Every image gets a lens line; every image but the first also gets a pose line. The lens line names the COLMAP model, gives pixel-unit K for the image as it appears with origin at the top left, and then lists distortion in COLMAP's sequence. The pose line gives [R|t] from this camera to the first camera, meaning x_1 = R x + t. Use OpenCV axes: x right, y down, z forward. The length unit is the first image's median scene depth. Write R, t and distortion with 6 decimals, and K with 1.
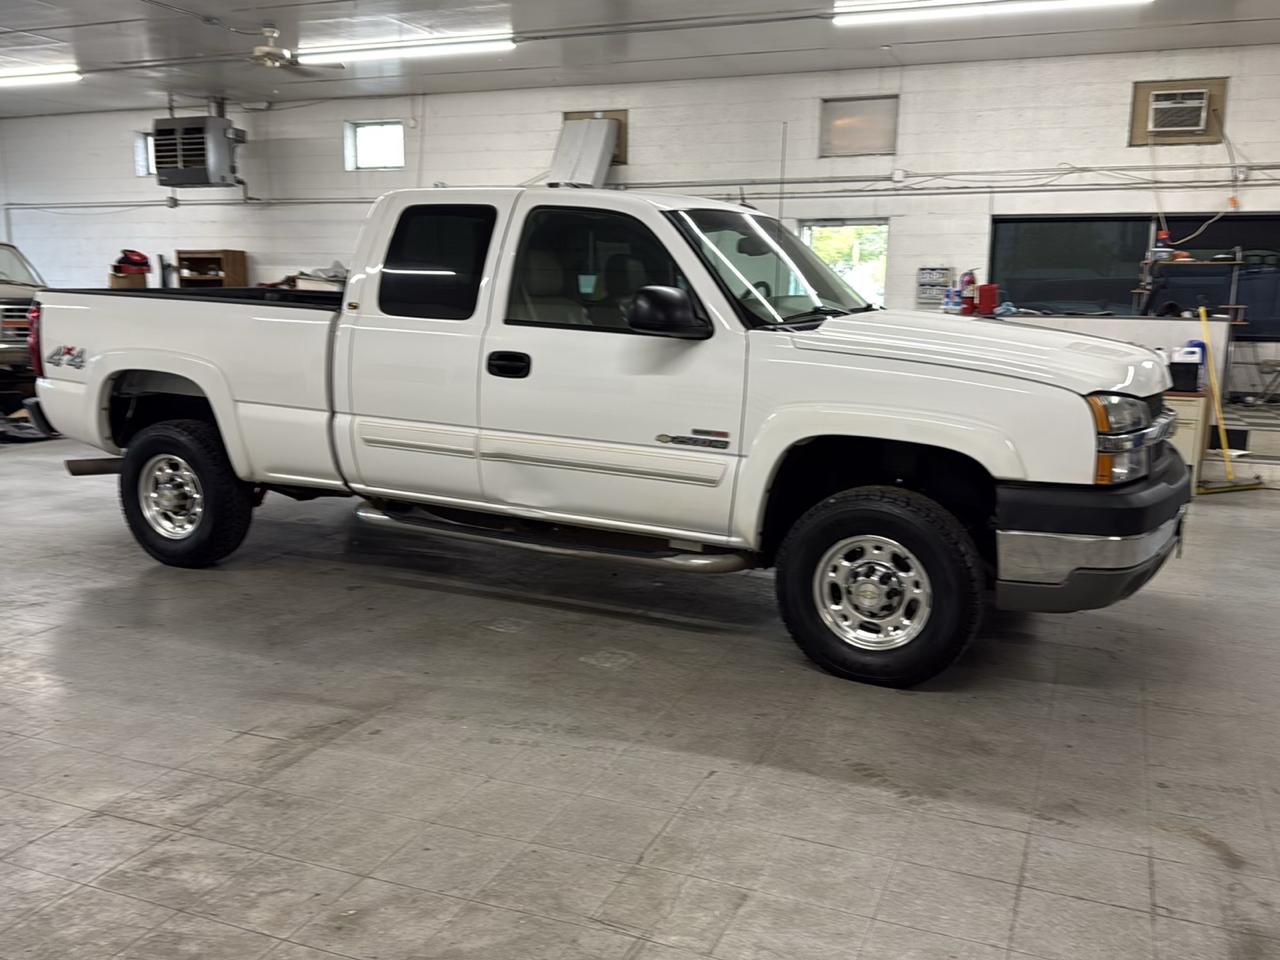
lens RADIAL K [[1125.9, 0, 640.0], [0, 1125.9, 480.0], [0, 0, 1]] dist [0.173432, -0.336164]
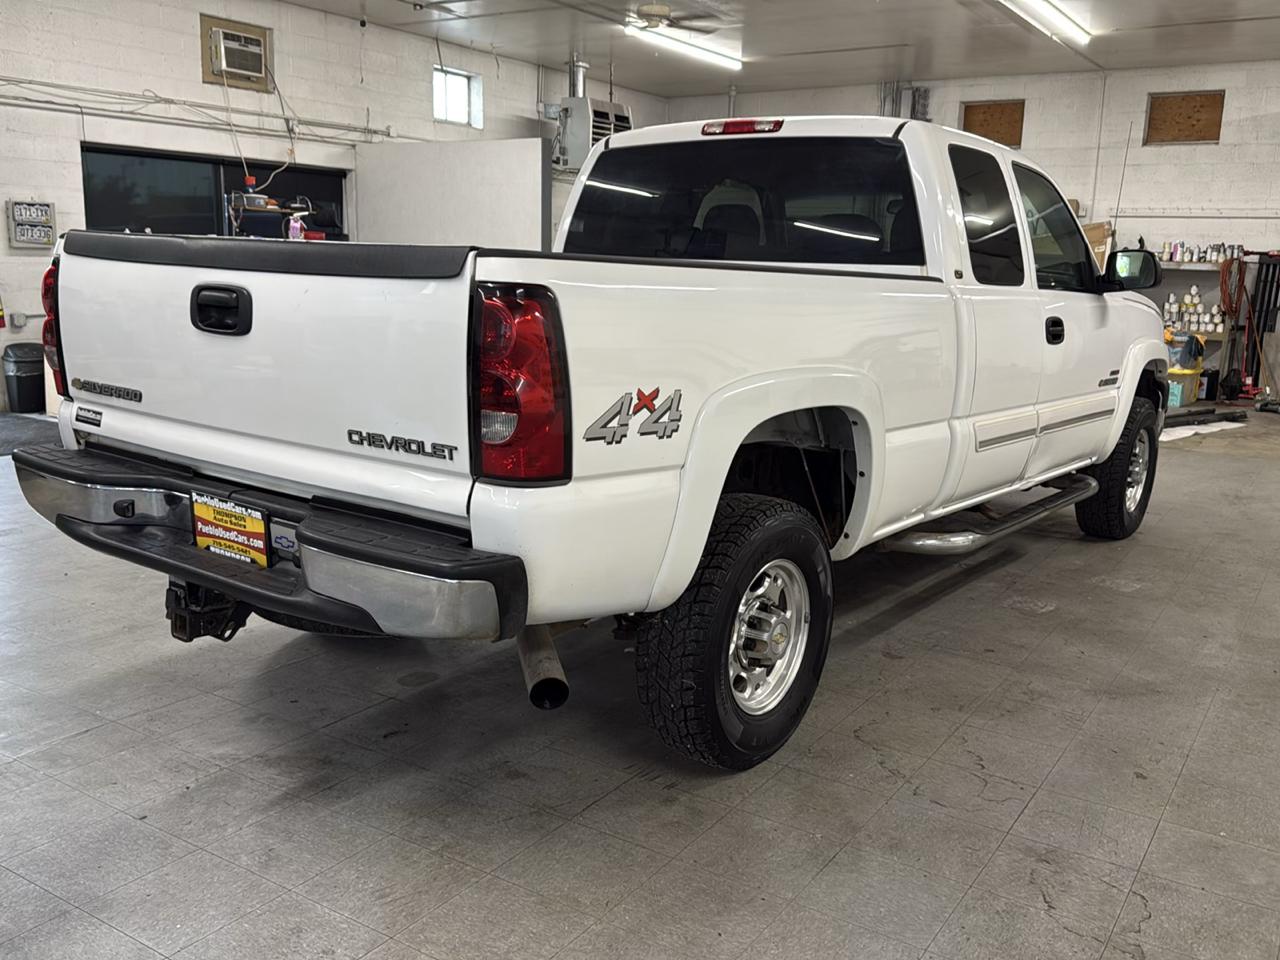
lens RADIAL K [[1138.7, 0, 640.0], [0, 1138.7, 480.0], [0, 0, 1]] dist [0.079432, -0.131107]
pose [[0.184451, -0.196163, 0.963067, -0.977533], [0.142640, 0.974848, 0.171244, -0.168317], [-0.972436, 0.105786, 0.207793, 0.994098]]
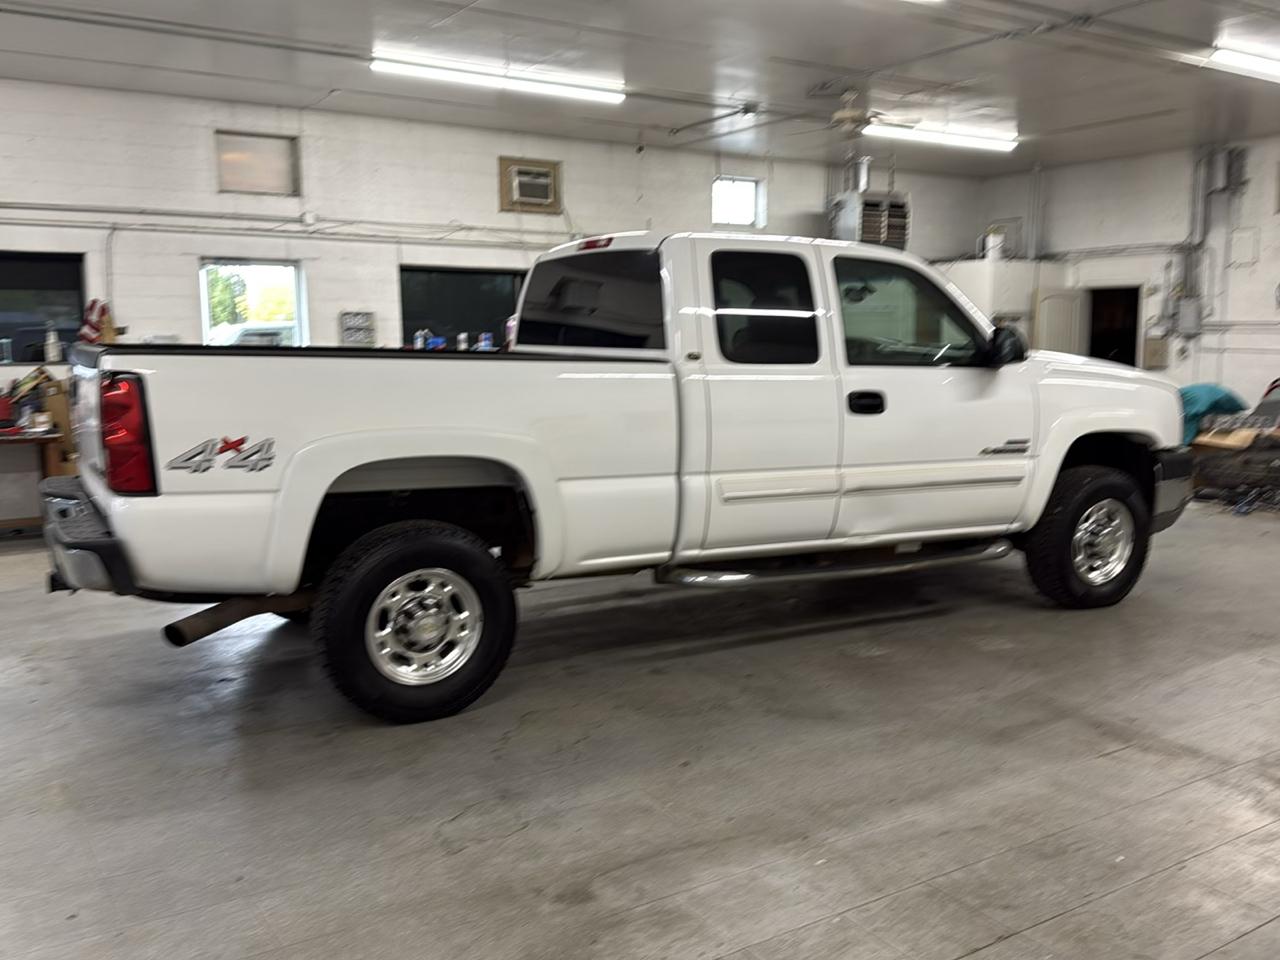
lens RADIAL K [[1125.9, 0, 640.0], [0, 1125.9, 480.0], [0, 0, 1]] dist [0.173432, -0.336164]
pose [[0.566537, -0.121051, 0.815096, -0.962530], [0.151362, 0.987608, 0.041466, -0.092114], [-0.810015, 0.099882, 0.577840, 0.486902]]
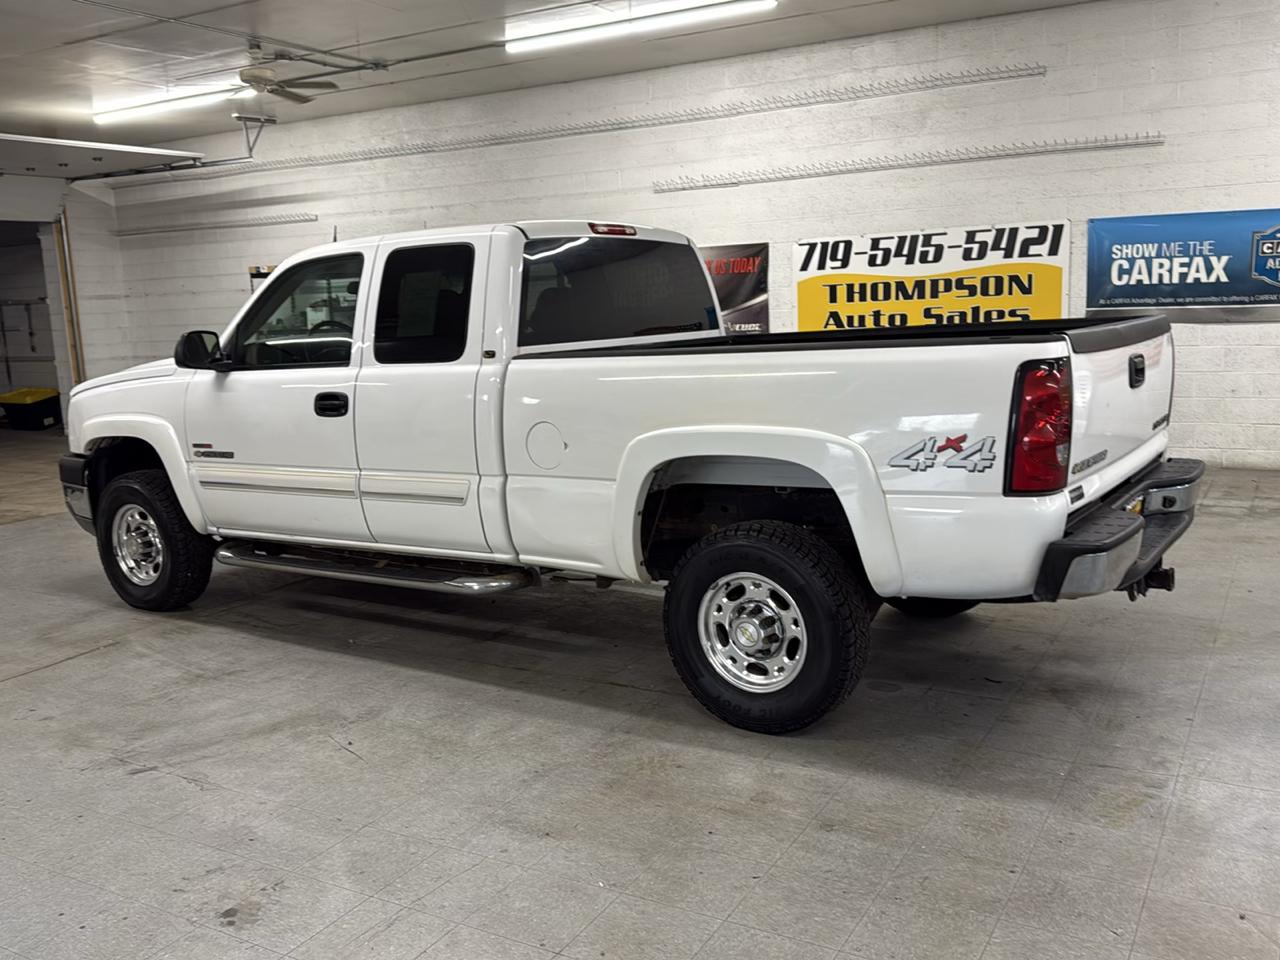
lens RADIAL K [[1136.4, 0, 640.0], [0, 1136.4, 480.0], [0, 0, 1]] dist [0.195055, -0.416930]
pose [[-0.990890, 0.004168, 0.134607, -0.309330], [0.048420, 0.943708, 0.327218, -0.373249], [-0.125666, 0.330754, -0.935313, 2.020528]]
